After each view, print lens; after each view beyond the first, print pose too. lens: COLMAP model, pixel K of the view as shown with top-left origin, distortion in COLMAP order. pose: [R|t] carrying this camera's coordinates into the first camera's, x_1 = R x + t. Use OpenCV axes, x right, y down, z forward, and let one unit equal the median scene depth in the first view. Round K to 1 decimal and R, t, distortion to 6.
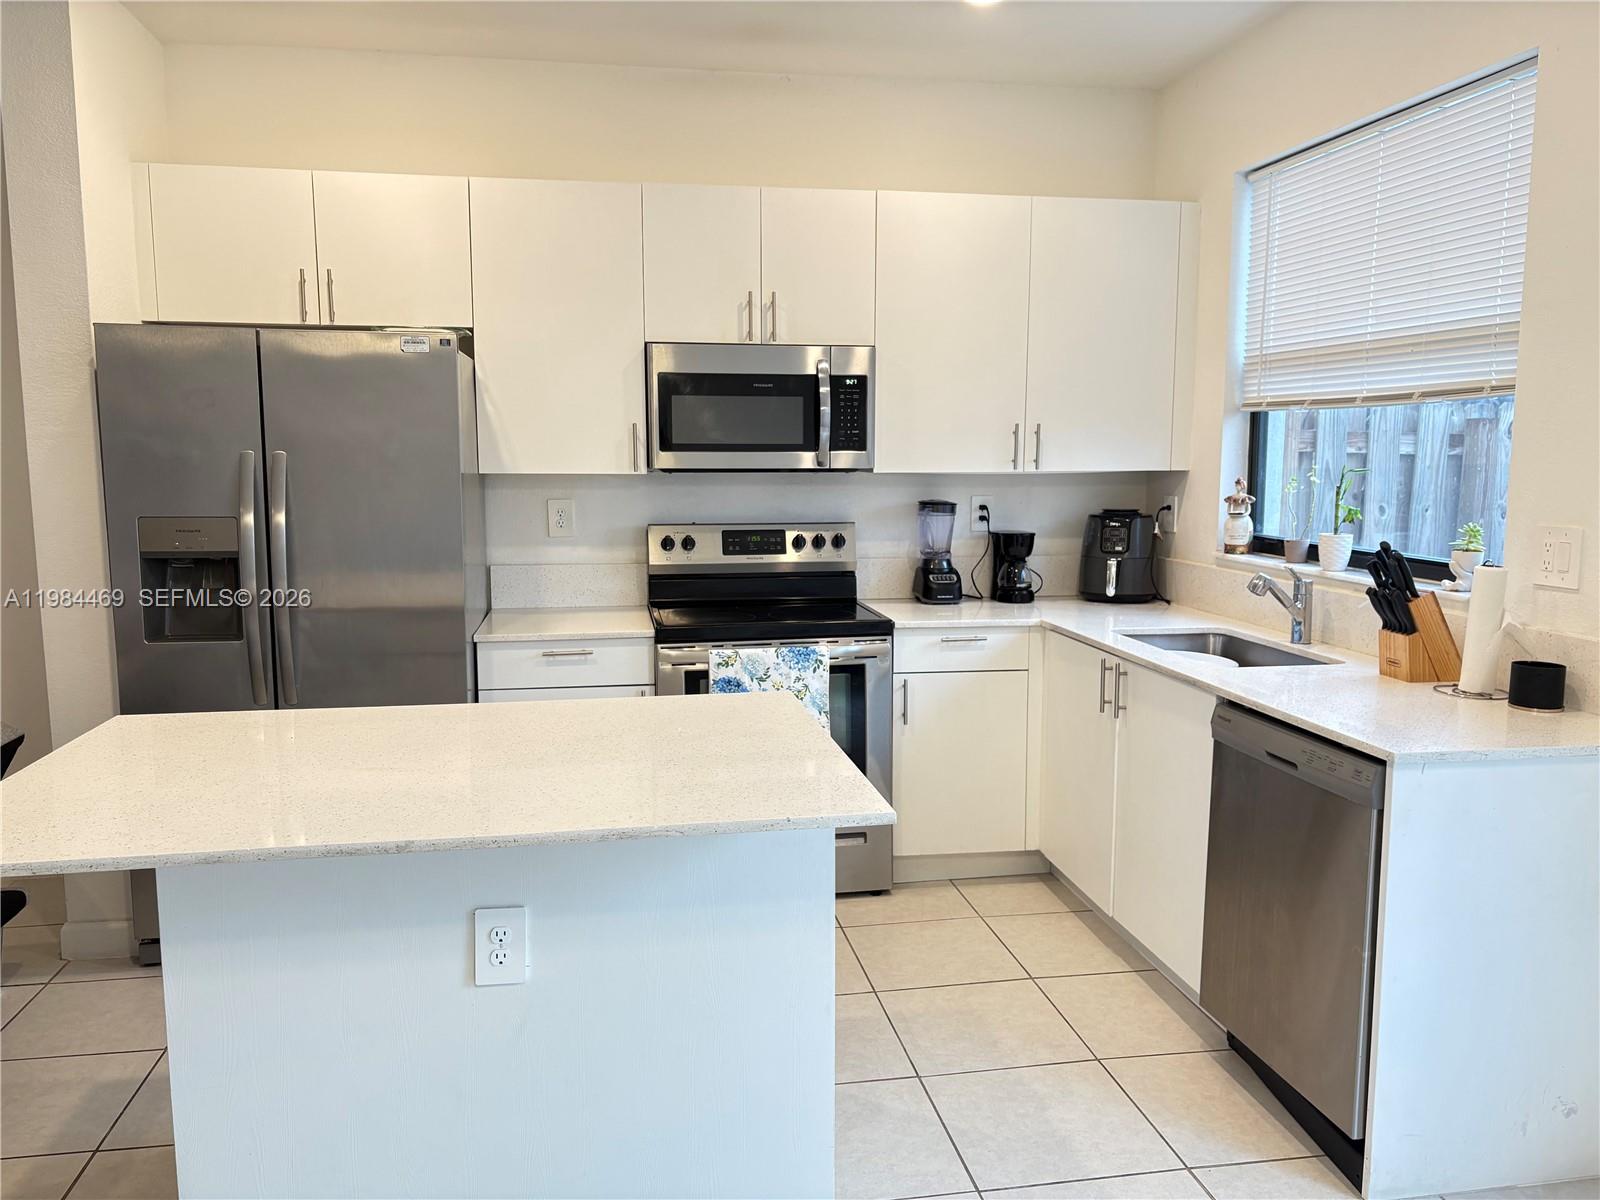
lens RADIAL K [[1205.8, 0, 789.2], [0, 1205.8, 613.1], [0, 0, 1]] dist [0.034495, -0.016680]
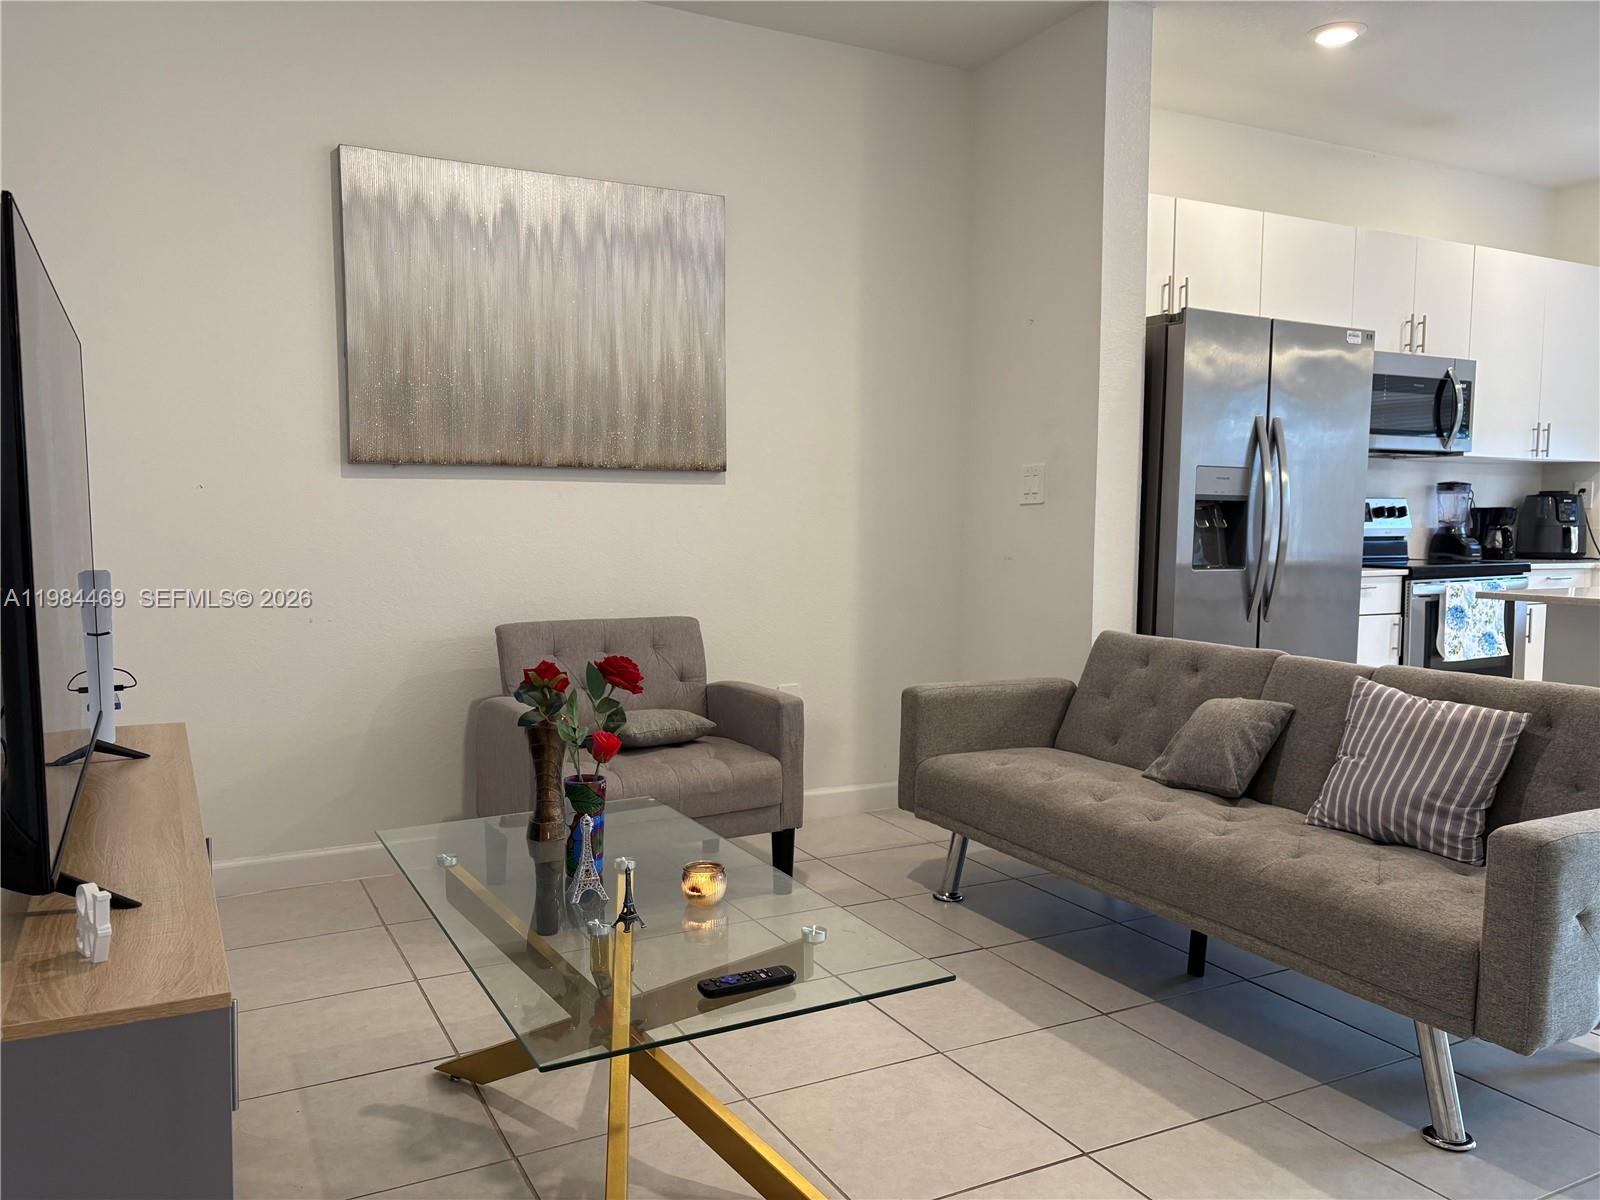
lens RADIAL K [[1205.8, 0, 803.2], [0, 1205.8, 611.9], [0, 0, 1]] dist [0.034495, -0.016680]
pose [[0.946720, -0.020735, 0.321391, -1.073199], [0.038583, 0.998040, -0.049265, 0.092633], [-0.319740, 0.059040, 0.945664, -0.005724]]
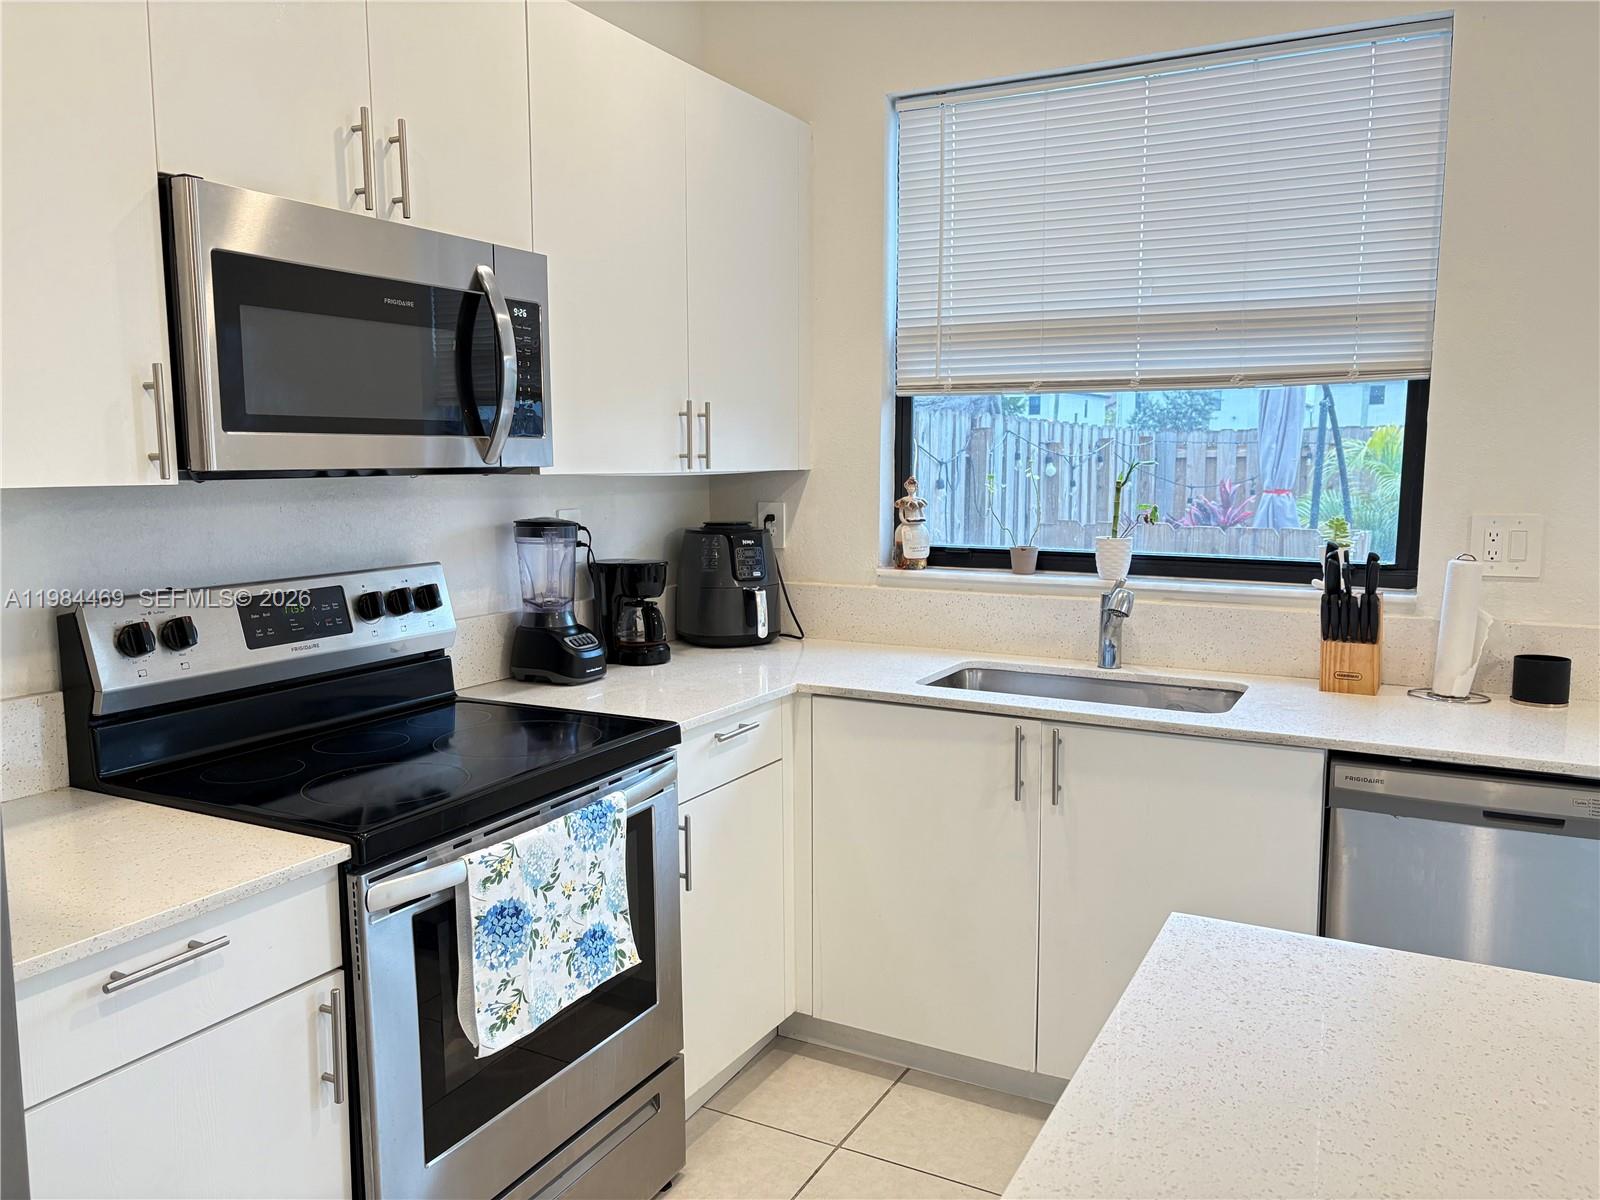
lens RADIAL K [[1205.8, 0, 802.8], [0, 1205.8, 605.5], [0, 0, 1]] dist [0.034495, -0.016680]
pose [[0.607642, -0.098435, 0.788087, -0.327863], [0.108037, 0.993311, 0.040768, -0.067049], [-0.786828, 0.060370, 0.614212, 0.572121]]
